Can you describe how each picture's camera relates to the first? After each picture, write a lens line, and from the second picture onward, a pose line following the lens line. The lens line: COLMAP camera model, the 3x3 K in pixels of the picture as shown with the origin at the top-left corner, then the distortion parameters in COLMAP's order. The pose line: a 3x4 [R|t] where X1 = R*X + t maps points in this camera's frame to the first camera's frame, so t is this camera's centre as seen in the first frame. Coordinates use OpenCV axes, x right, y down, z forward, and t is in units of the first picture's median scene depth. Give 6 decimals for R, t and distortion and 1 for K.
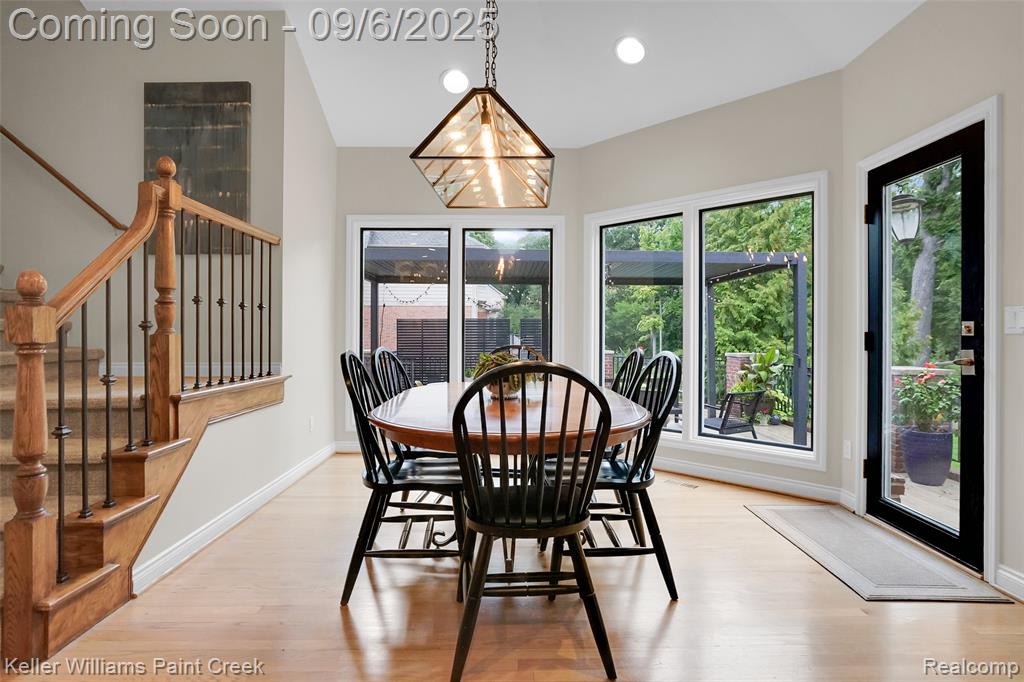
lens RADIAL K [[542.0, 0, 516.1], [0, 542.0, 327.7], [0, 0, 1]] dist [-0.035617, 0.017895]
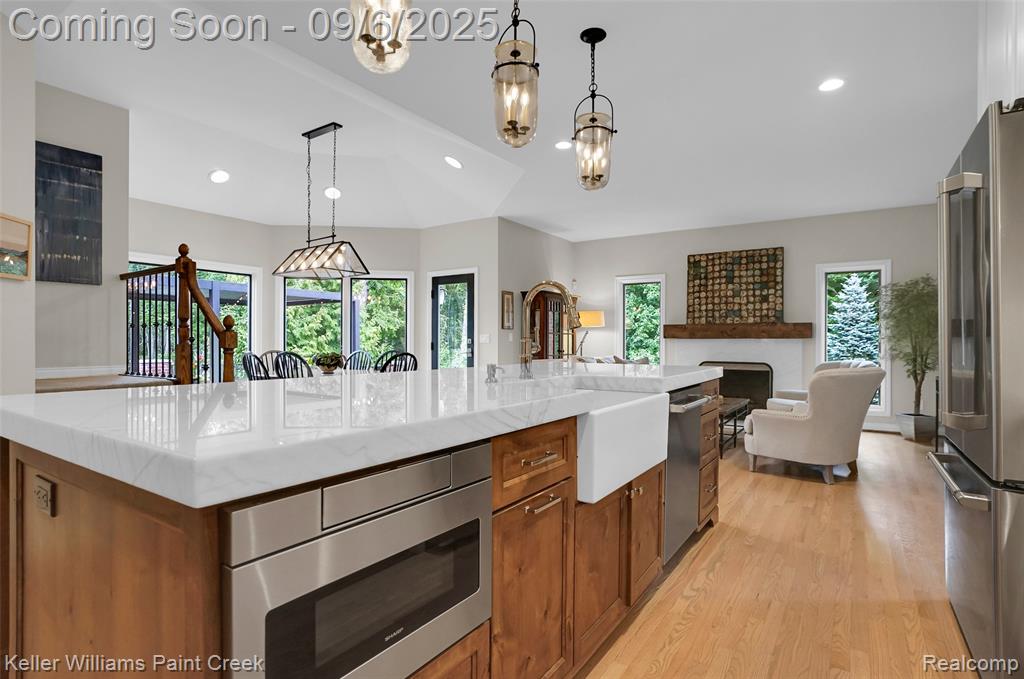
lens RADIAL K [[542.0, 0, 514.3], [0, 542.0, 340.3], [0, 0, 1]] dist [-0.035617, 0.017895]
pose [[0.551634, 0.000762, 0.834086, -1.131042], [-0.005473, 0.999981, 0.002706, -0.009044], [-0.834068, -0.006057, 0.551628, -0.647664]]
